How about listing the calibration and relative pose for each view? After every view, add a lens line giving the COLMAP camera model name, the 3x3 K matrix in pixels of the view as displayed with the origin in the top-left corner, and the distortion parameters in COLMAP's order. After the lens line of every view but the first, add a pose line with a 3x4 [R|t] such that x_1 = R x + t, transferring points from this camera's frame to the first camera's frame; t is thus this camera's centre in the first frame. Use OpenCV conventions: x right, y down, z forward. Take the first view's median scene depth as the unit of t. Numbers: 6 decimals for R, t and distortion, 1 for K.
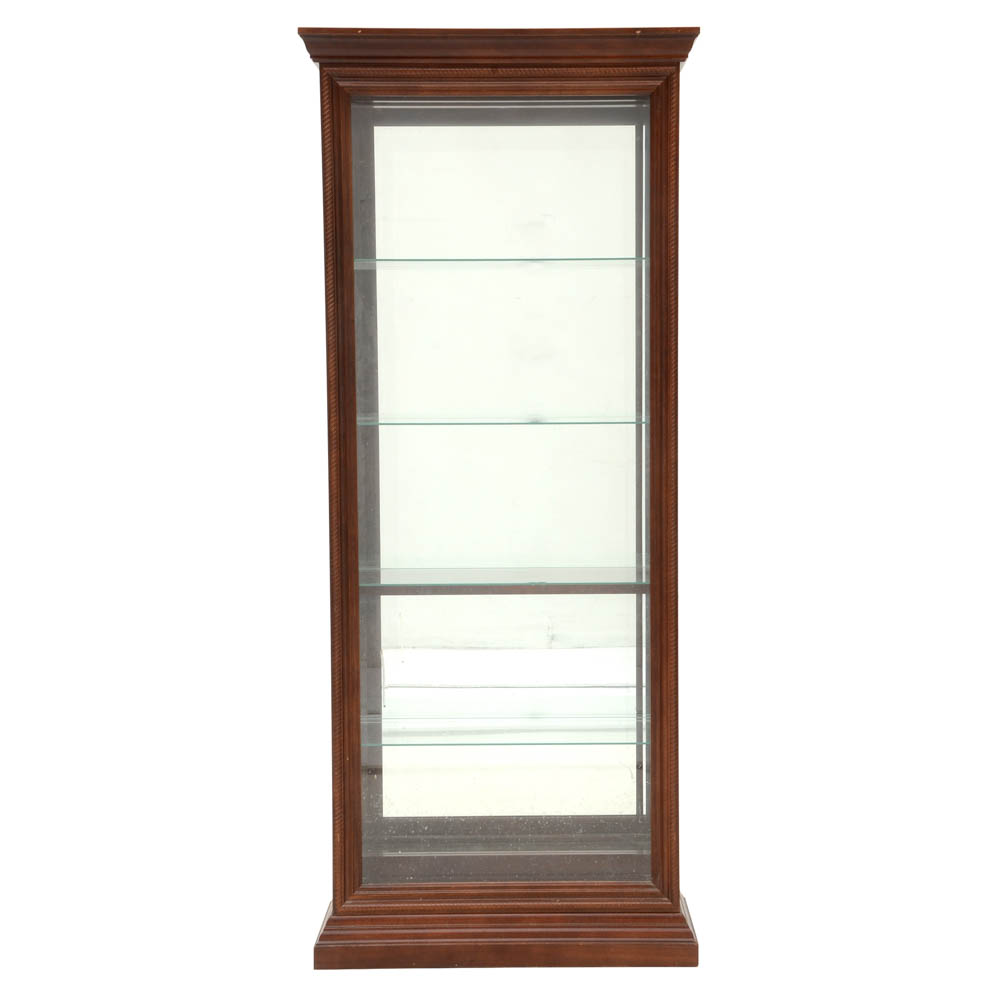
lens RADIAL K [[1973.2, 0, 504.9], [0, 1973.2, 499.3], [0, 0, 1]] dist [0.391857, 0.000000]
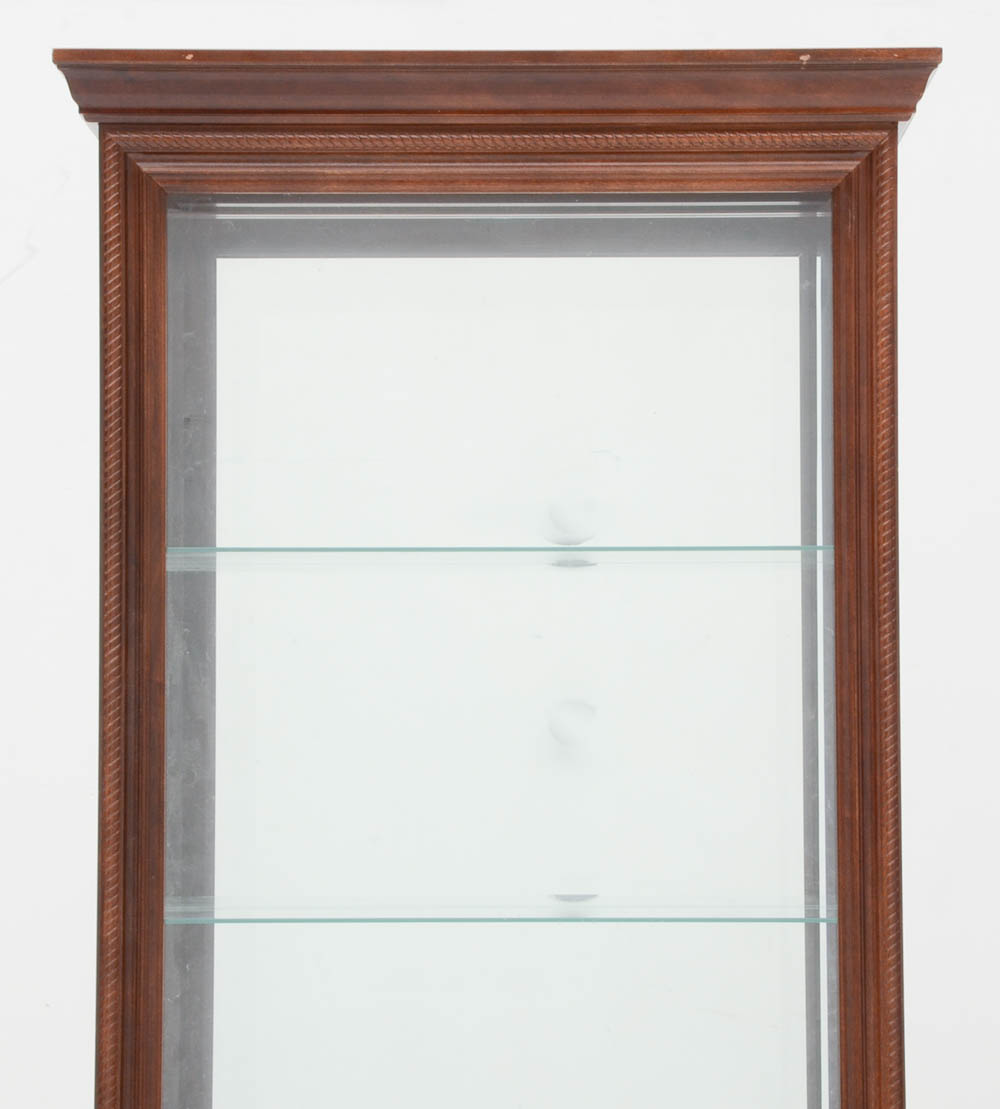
lens RADIAL K [[3463.9, 0, 496.8], [0, 3463.9, 554.7], [0, 0, 1]] dist [0.367370, 0.000000]
pose [[0.999605, 0.004587, -0.027725, 0.019430], [-0.007032, 0.996031, -0.088725, -0.050714], [0.027208, 0.088885, 0.995670, 0.227951]]
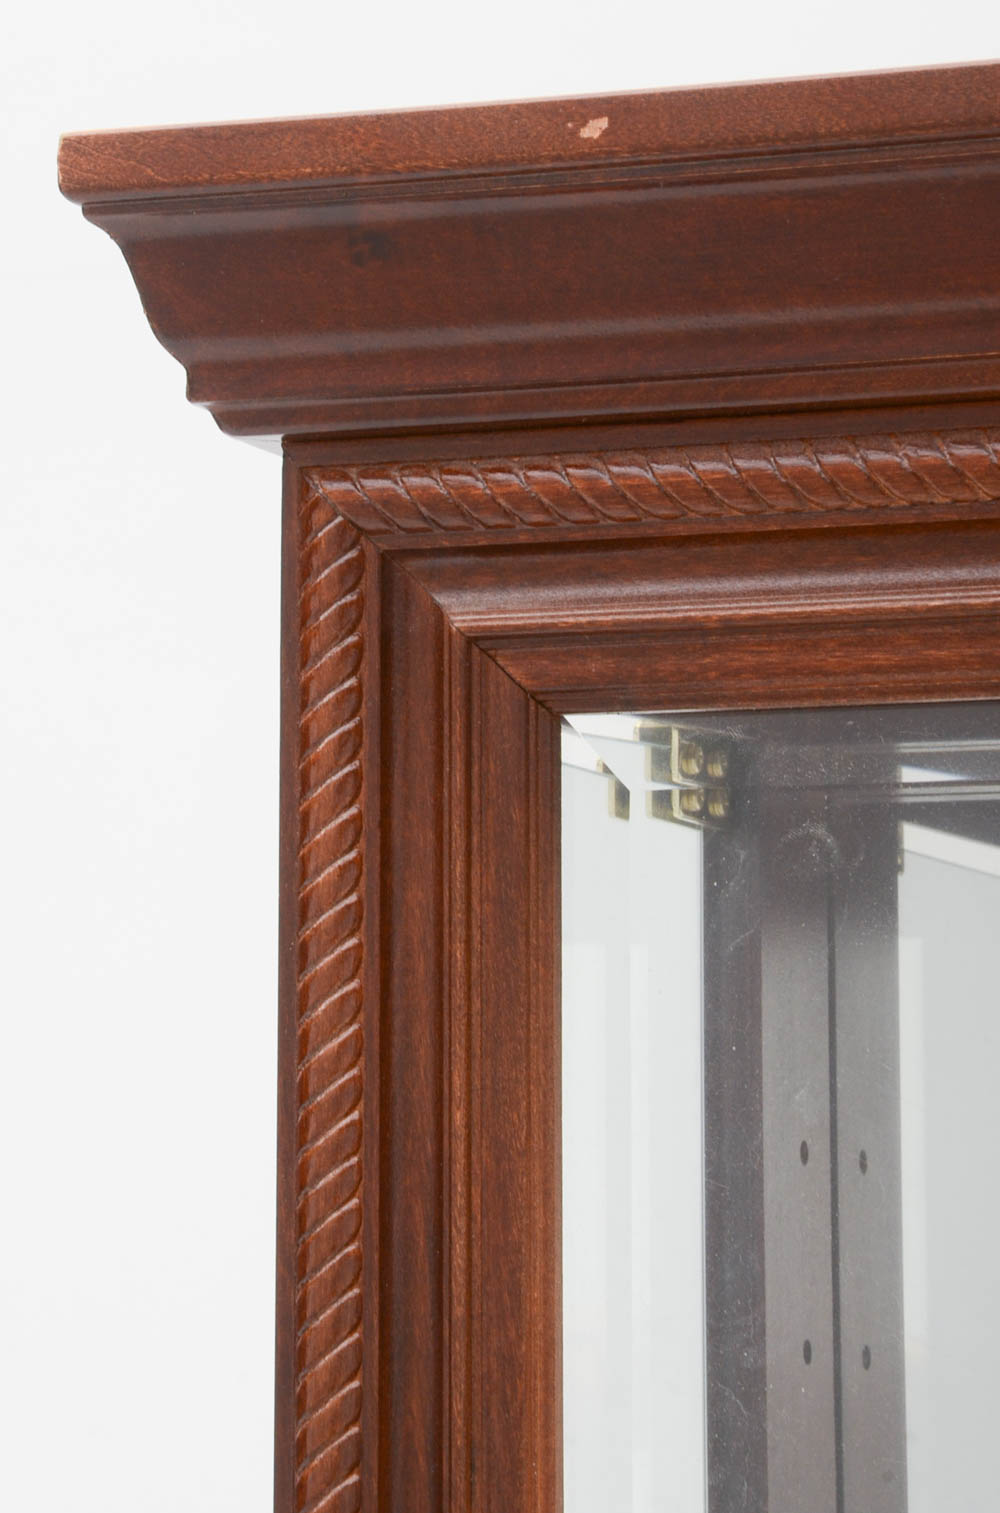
lens RADIAL K [[6707.8, 0, 499.0], [0, 6707.8, 747.6], [0, 0, 1]] dist [1.670931, 0.000000]
pose [[0.941768, -0.031730, -0.334763, 0.038991], [-0.021393, 0.987868, -0.153818, -0.144569], [0.335583, 0.152022, 0.929663, 0.669994]]
